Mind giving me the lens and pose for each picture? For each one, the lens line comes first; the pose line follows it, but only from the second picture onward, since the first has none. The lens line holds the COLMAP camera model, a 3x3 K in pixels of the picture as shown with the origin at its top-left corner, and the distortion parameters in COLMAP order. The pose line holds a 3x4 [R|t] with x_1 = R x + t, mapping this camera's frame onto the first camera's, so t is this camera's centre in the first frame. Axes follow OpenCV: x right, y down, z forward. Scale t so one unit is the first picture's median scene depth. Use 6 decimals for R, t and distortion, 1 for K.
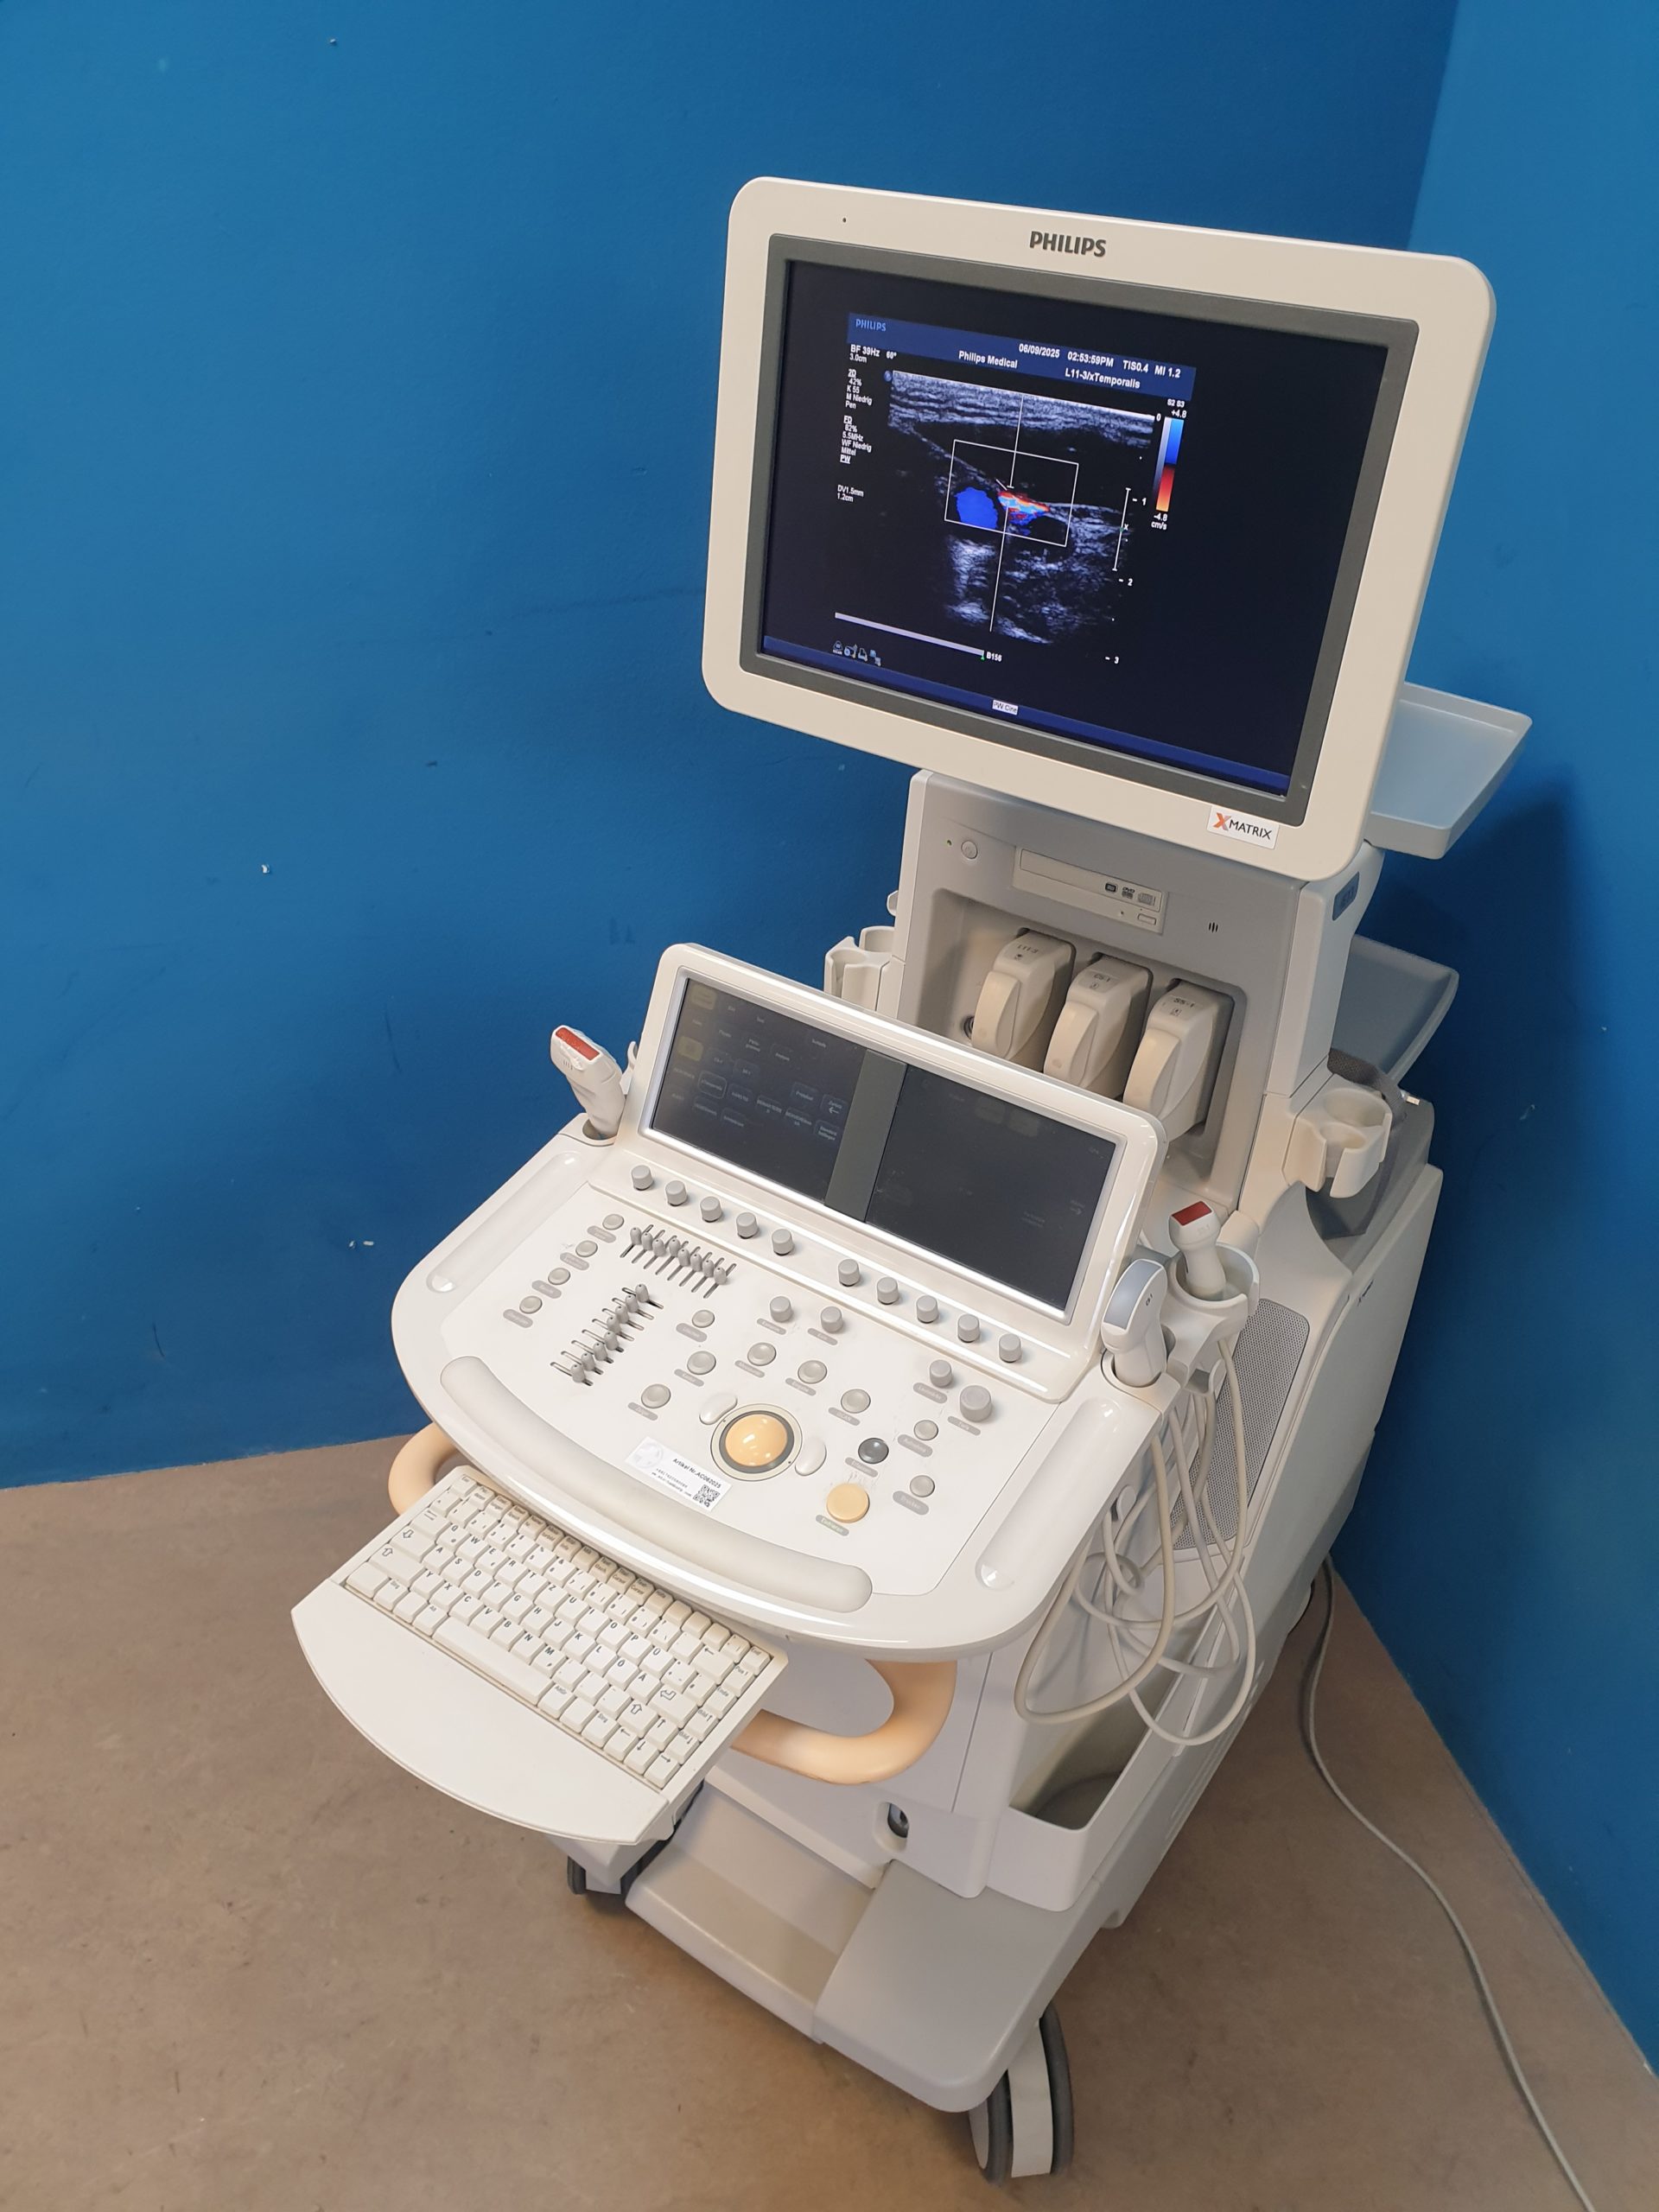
lens RADIAL K [[1759.5, 0, 840.6], [0, 1759.5, 1090.0], [0, 0, 1]] dist [0.041562, -0.036735]
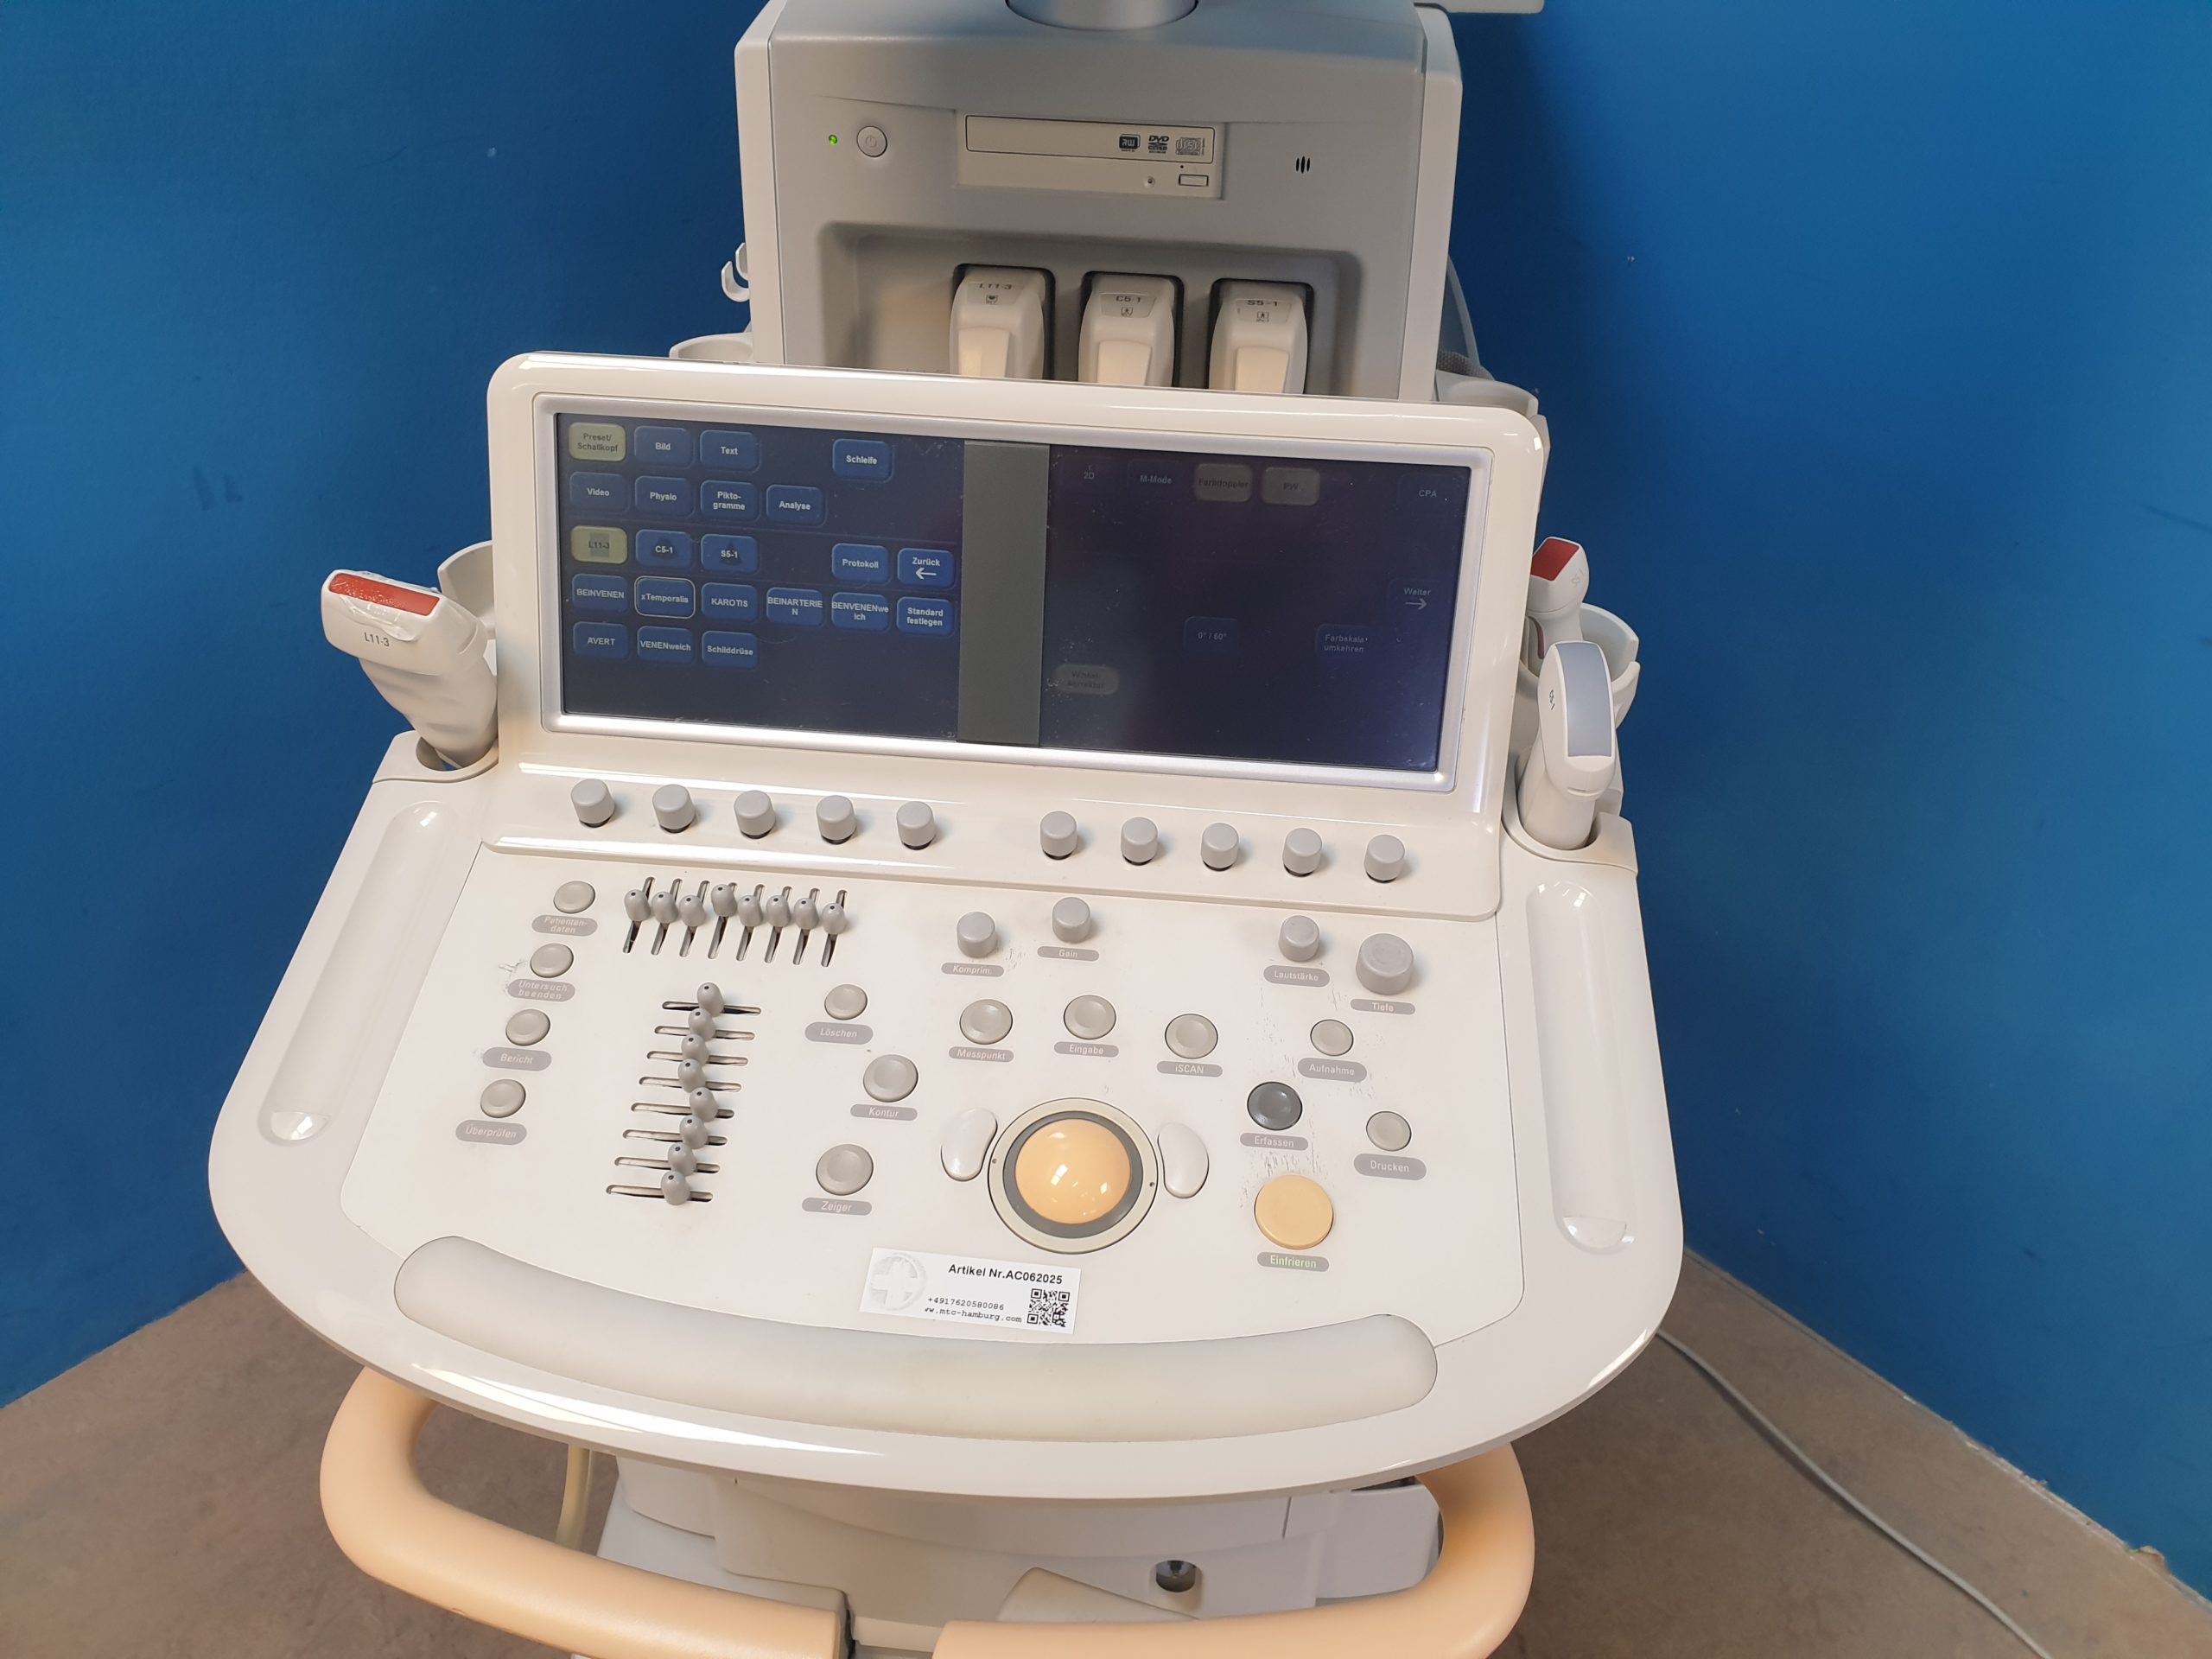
lens RADIAL K [[1759.5, 0, 1109.5], [0, 1759.5, 784.7], [0, 0, 1]] dist [0.041562, -0.036735]
pose [[0.872876, -0.316083, 0.371724, -0.201212], [0.280498, 0.948409, 0.147788, 0.010535], [-0.399260, -0.024733, 0.916504, 0.509056]]
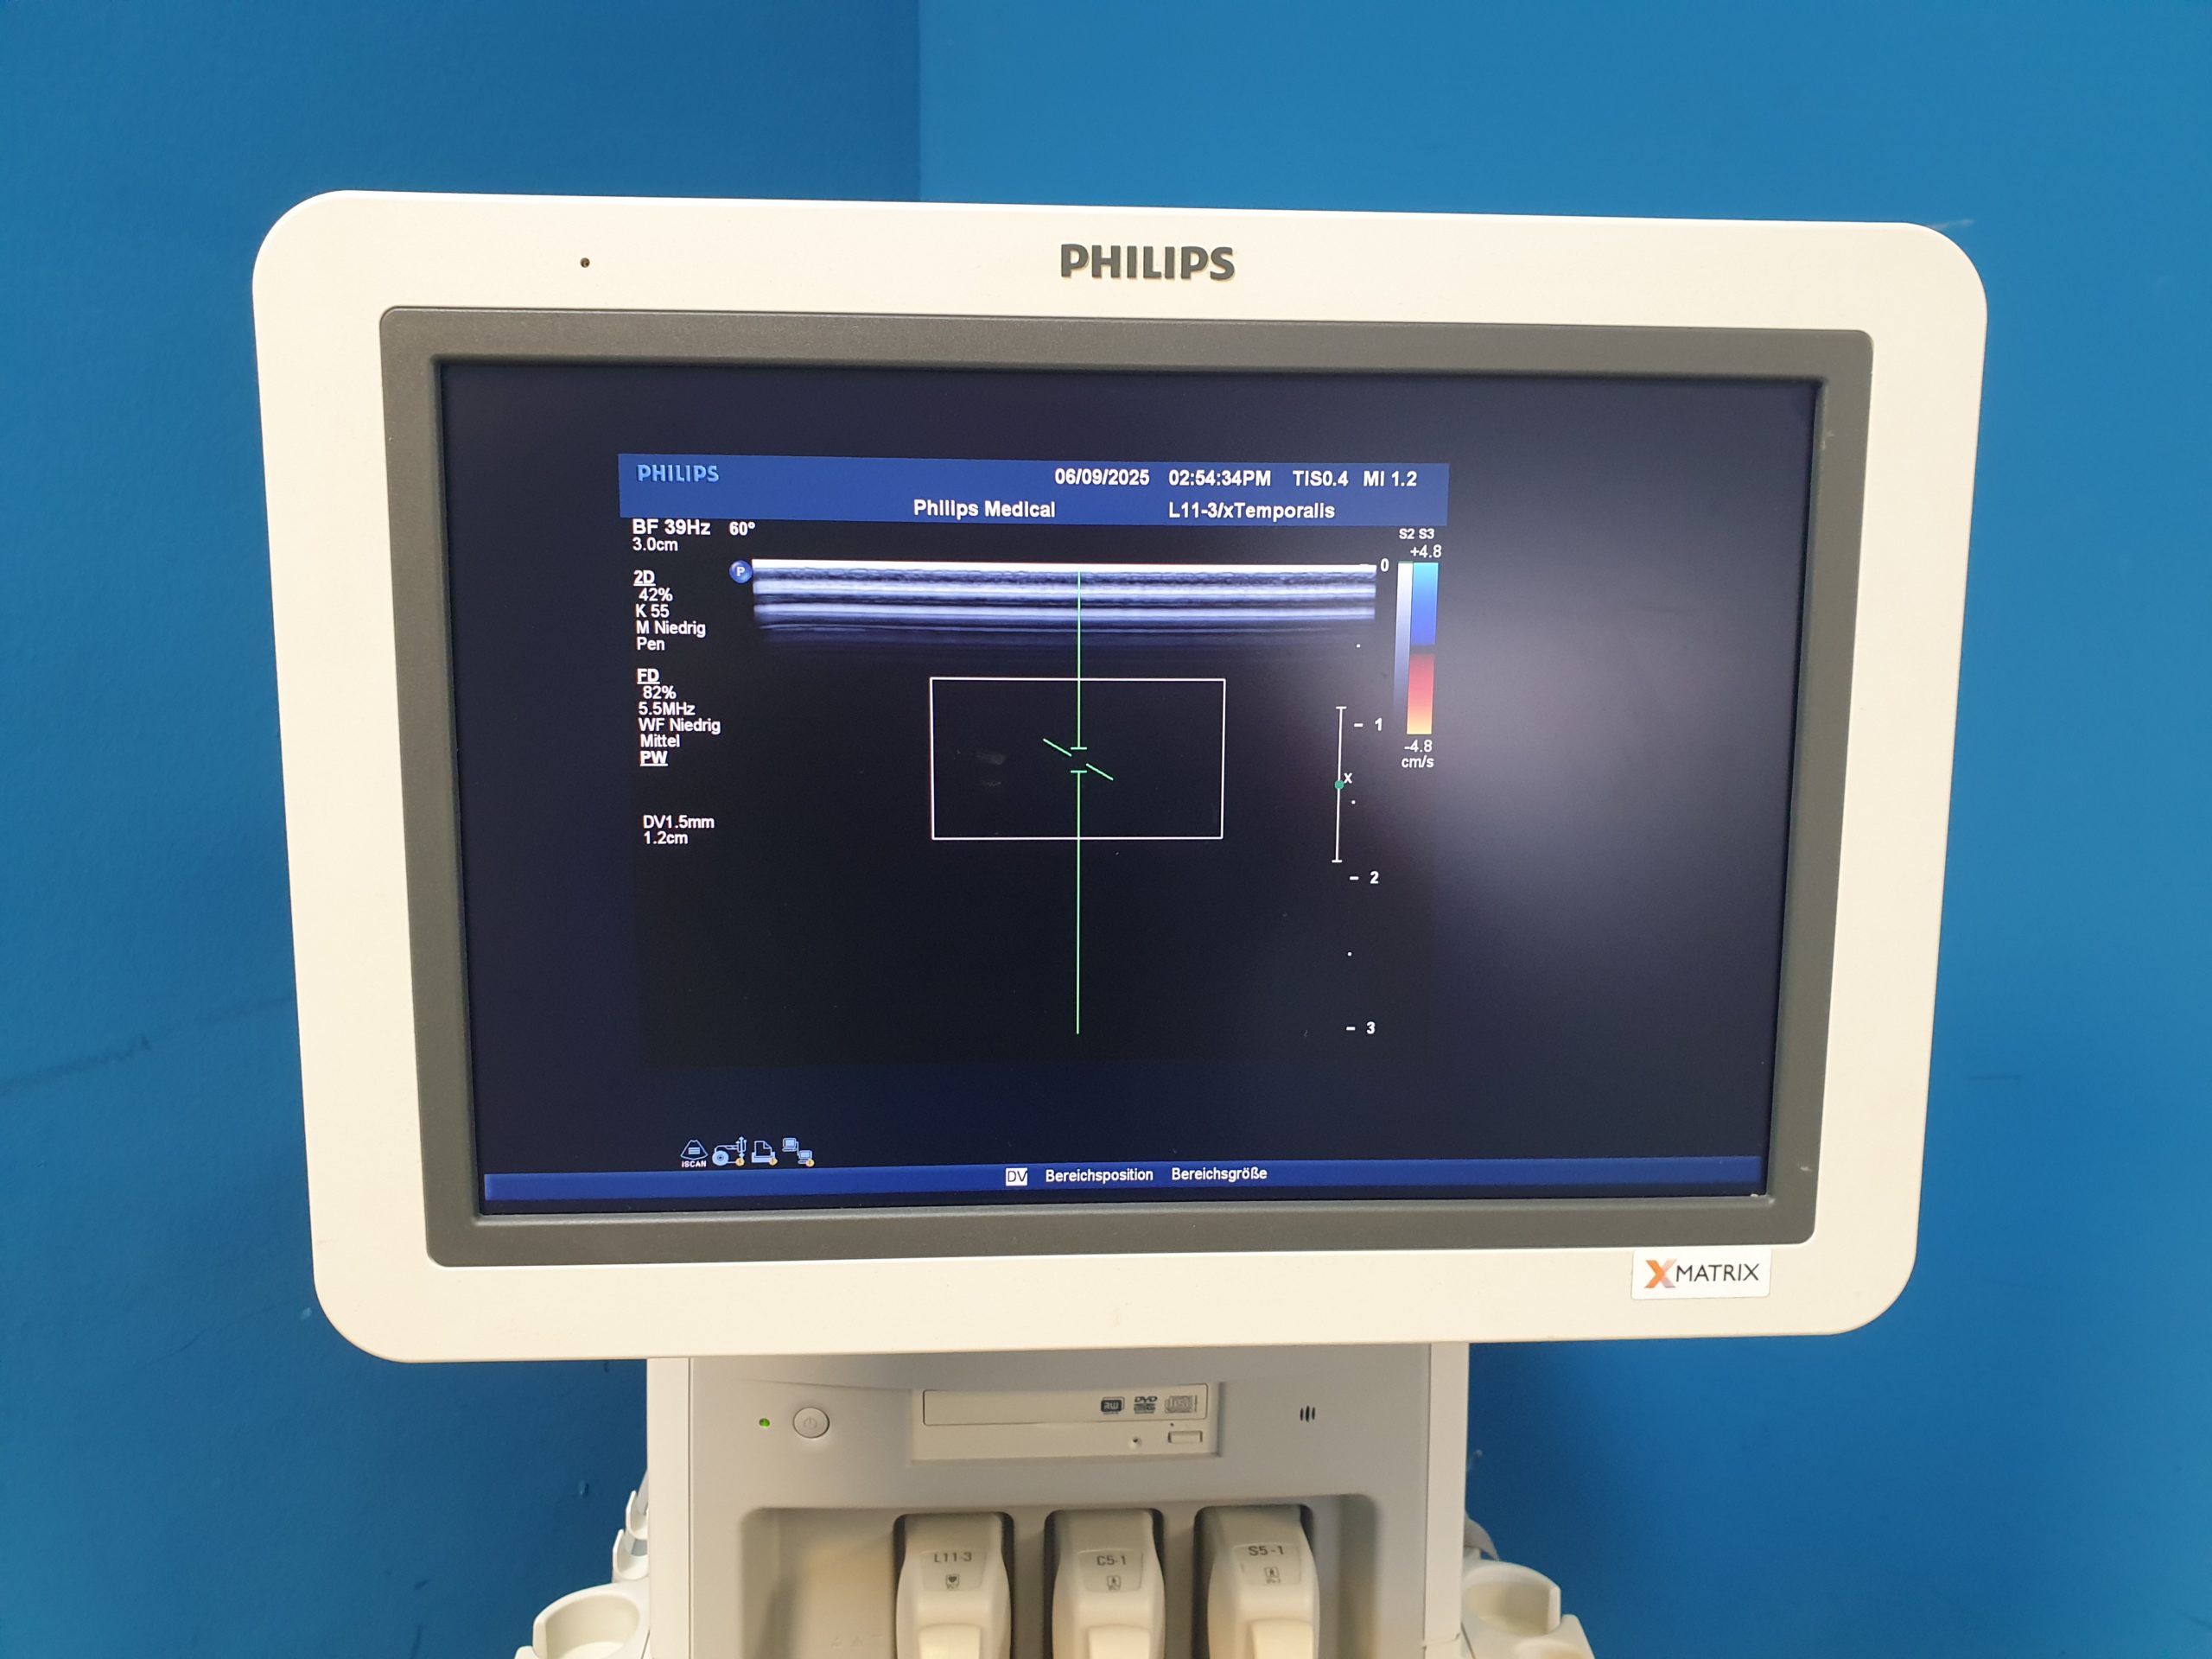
lens RADIAL K [[1813.9, 0, 1131.9], [0, 1813.9, 863.7], [0, 0, 1]] dist [0.024045, -0.006719]
pose [[0.781515, -0.195766, 0.592377, -0.184554], [0.350104, 0.923513, -0.156689, -0.223527], [-0.516393, 0.329848, 0.790277, 0.597777]]
